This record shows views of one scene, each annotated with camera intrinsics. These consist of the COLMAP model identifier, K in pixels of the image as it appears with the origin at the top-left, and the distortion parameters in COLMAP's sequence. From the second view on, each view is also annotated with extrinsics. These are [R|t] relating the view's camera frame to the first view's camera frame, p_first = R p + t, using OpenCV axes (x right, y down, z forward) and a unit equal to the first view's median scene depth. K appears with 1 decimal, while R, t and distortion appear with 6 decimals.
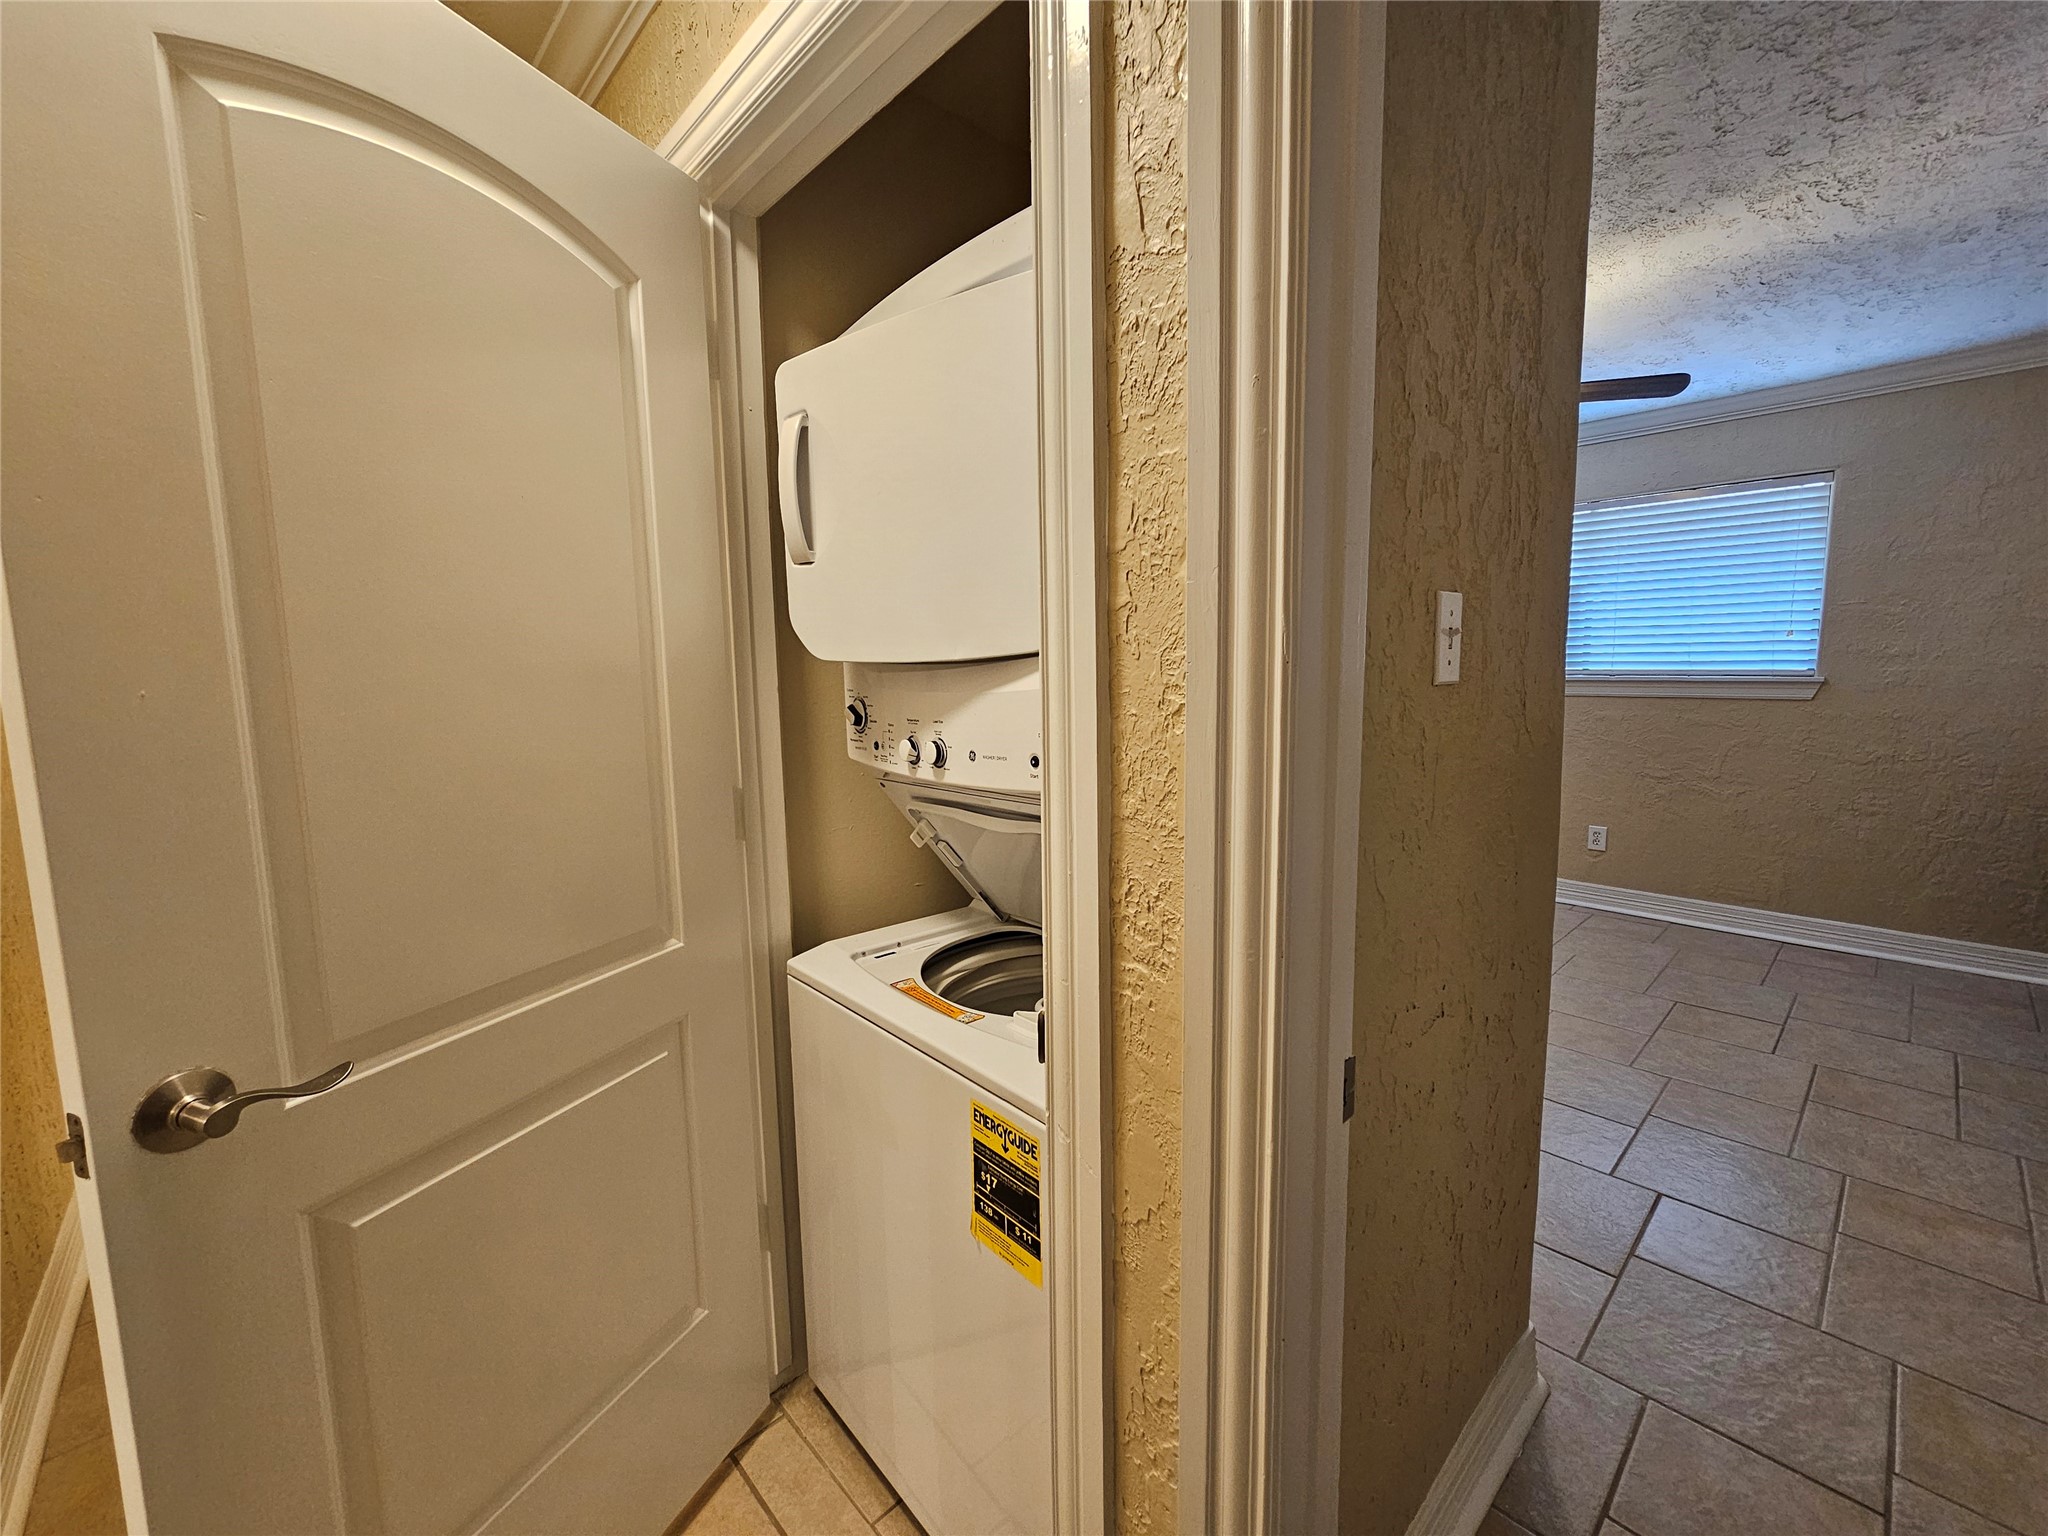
lens RADIAL K [[835.3, 0, 1028.2], [0, 835.3, 760.9], [0, 0, 1]] dist [-0.001486, 0.000915]
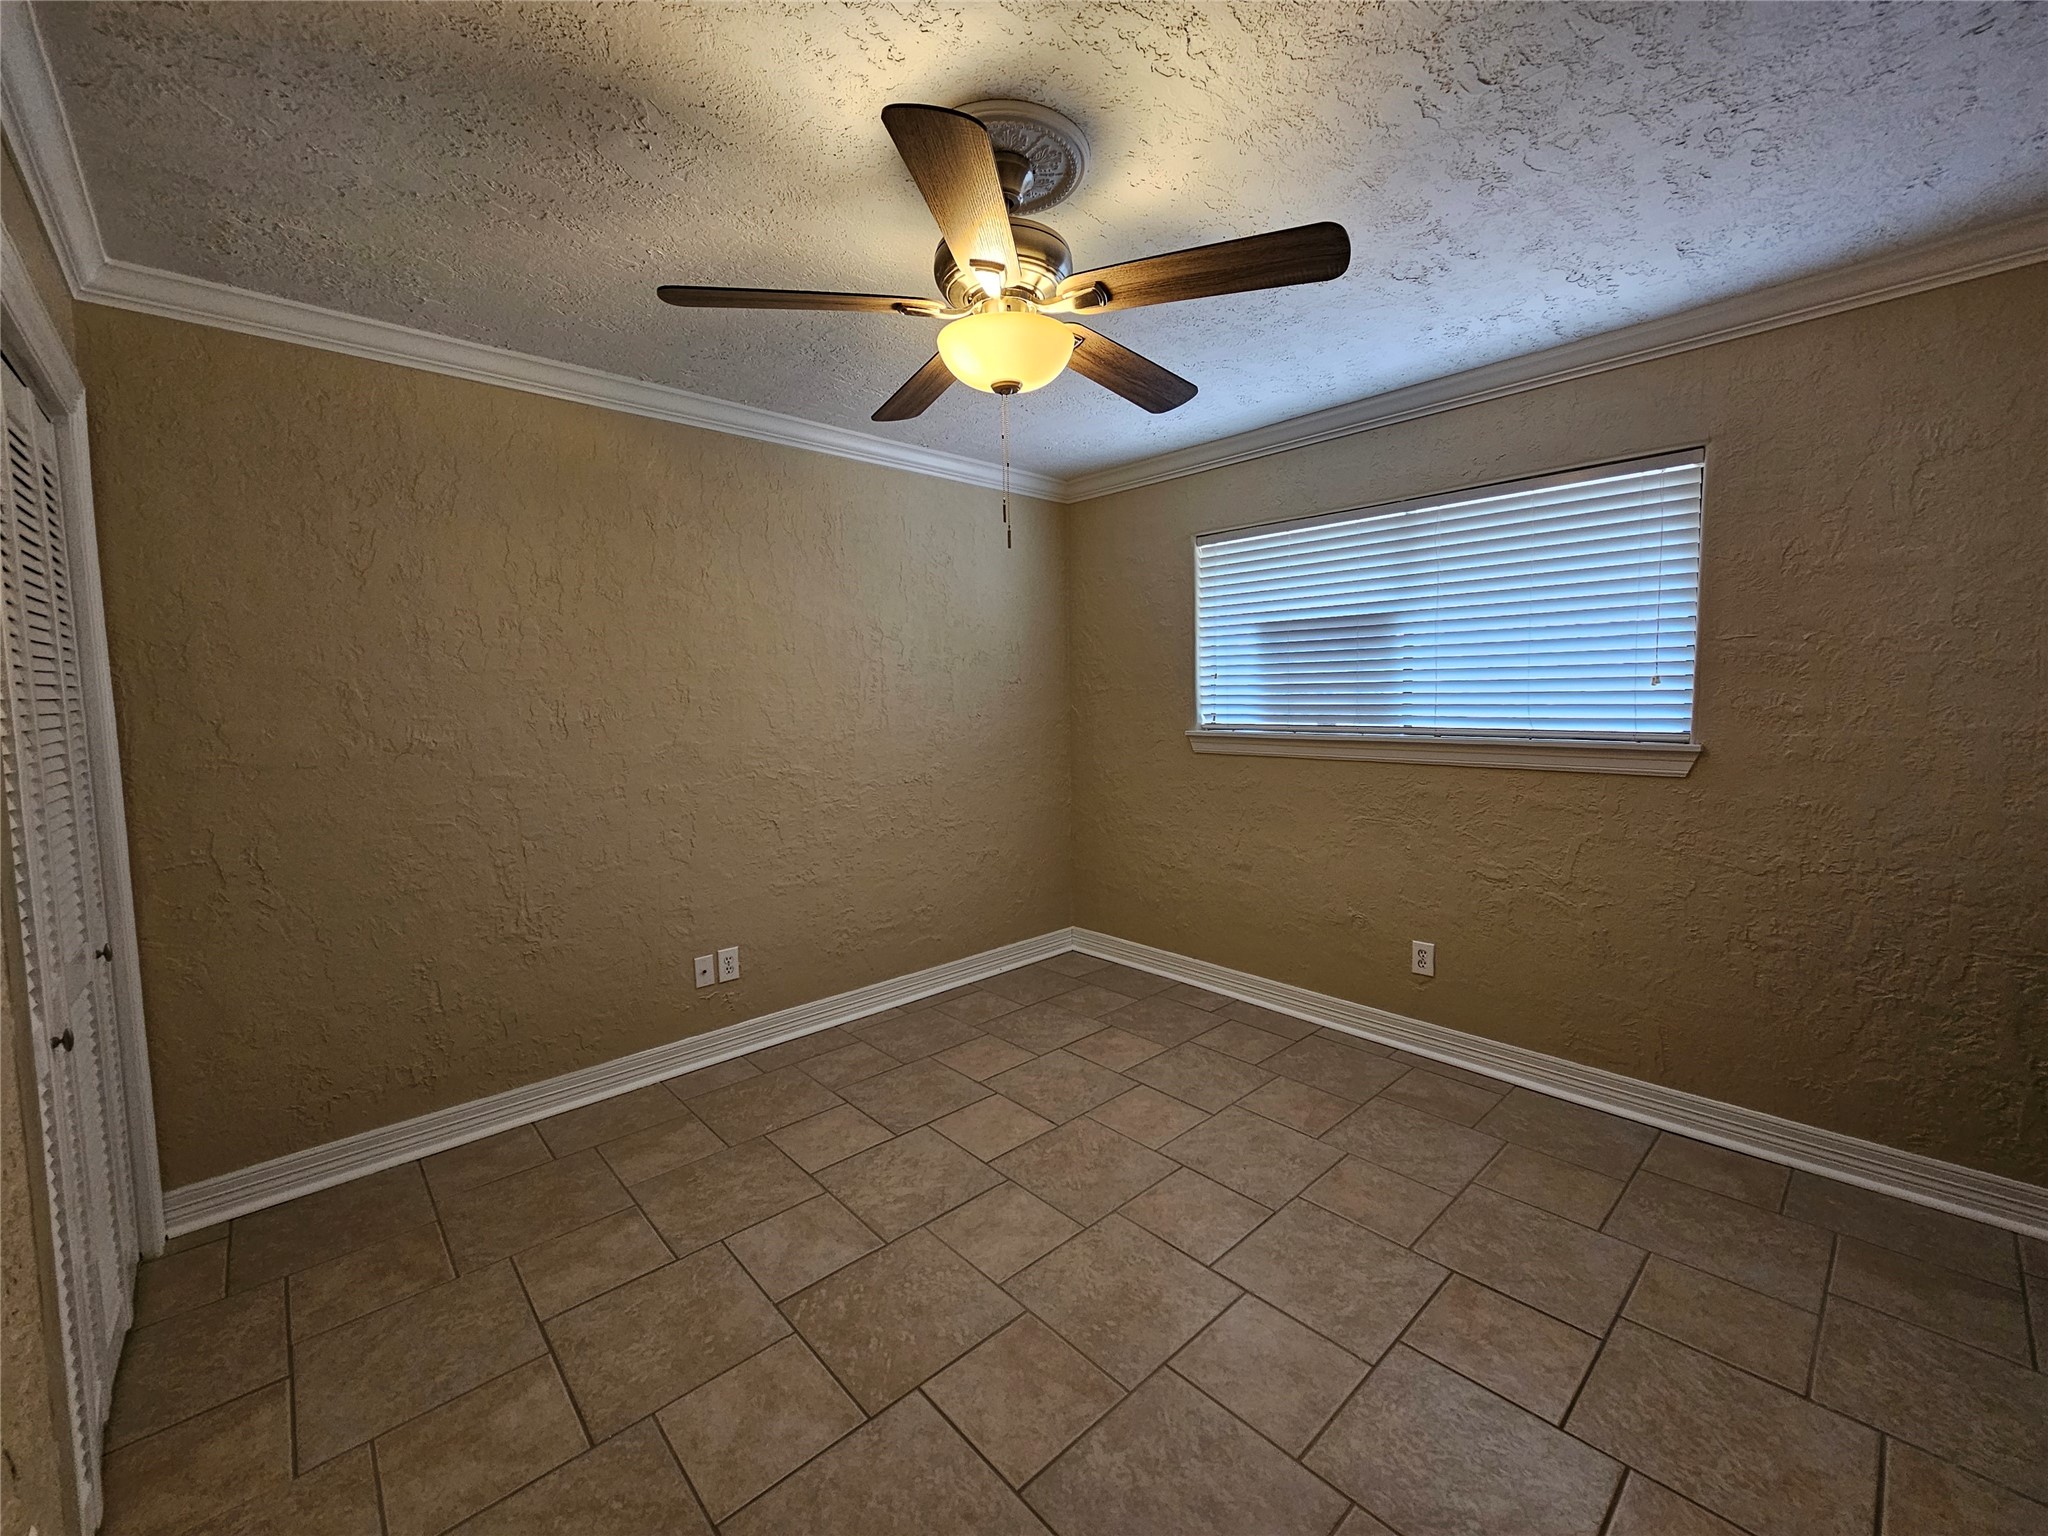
lens RADIAL K [[835.3, 0, 1020.2], [0, 835.3, 766.4], [0, 0, 1]] dist [-0.001486, 0.000915]
pose [[0.999981, 0.000394, -0.006098, 0.408049], [-0.000625, 0.999282, -0.037875, -0.057598], [0.006079, 0.037878, 0.999264, 0.320333]]
